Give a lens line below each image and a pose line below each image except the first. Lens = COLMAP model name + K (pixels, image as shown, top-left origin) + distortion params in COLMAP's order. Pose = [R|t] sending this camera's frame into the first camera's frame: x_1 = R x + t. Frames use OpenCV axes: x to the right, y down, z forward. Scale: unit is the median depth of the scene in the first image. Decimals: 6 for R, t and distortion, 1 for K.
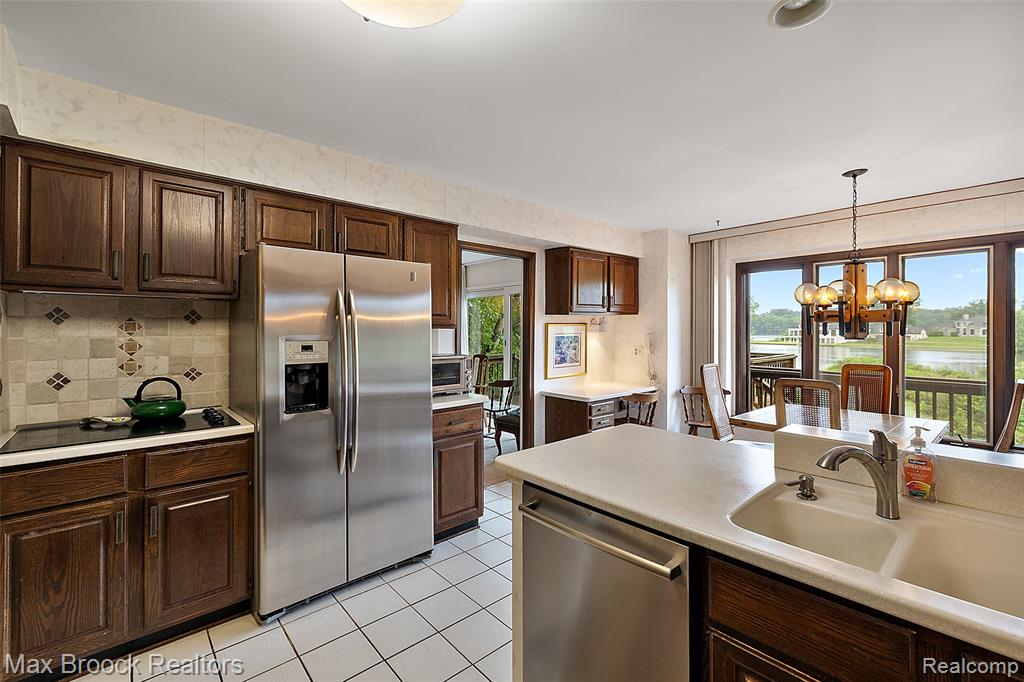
lens RADIAL K [[444.4, 0, 508.7], [0, 444.4, 340.4], [0, 0, 1]] dist [-0.002336, 0.000510]
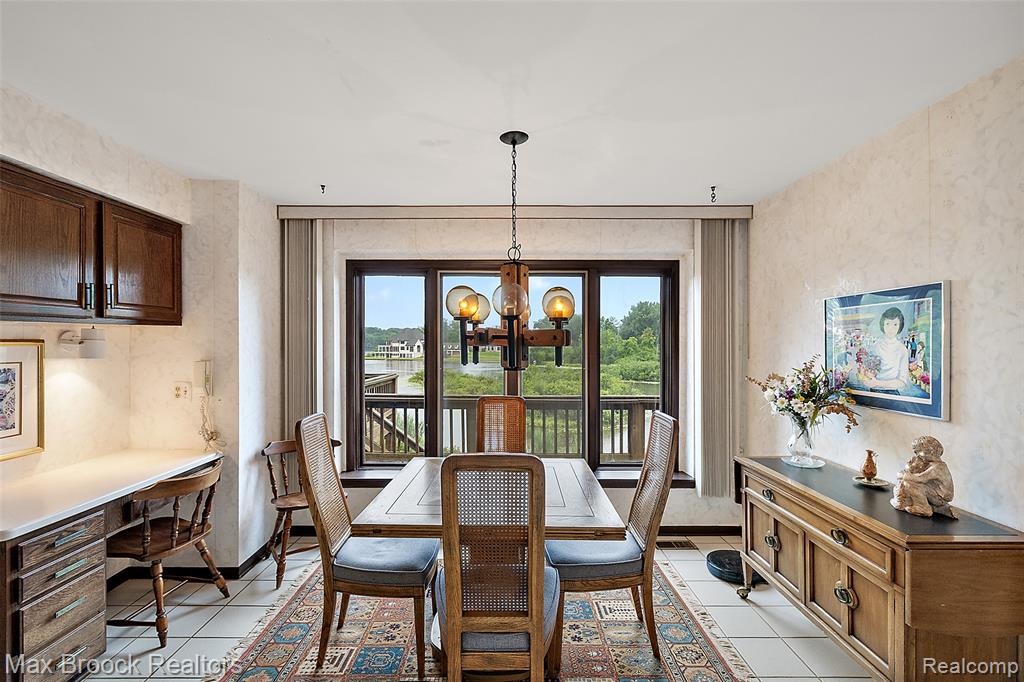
lens RADIAL K [[444.4, 0, 513.9], [0, 444.4, 343.9], [0, 0, 1]] dist [-0.002336, 0.000510]
pose [[0.652388, 0.007824, 0.757845, 0.147557], [0.013703, 0.999661, -0.022117, -0.018035], [-0.757762, 0.024813, 0.652060, 0.335264]]
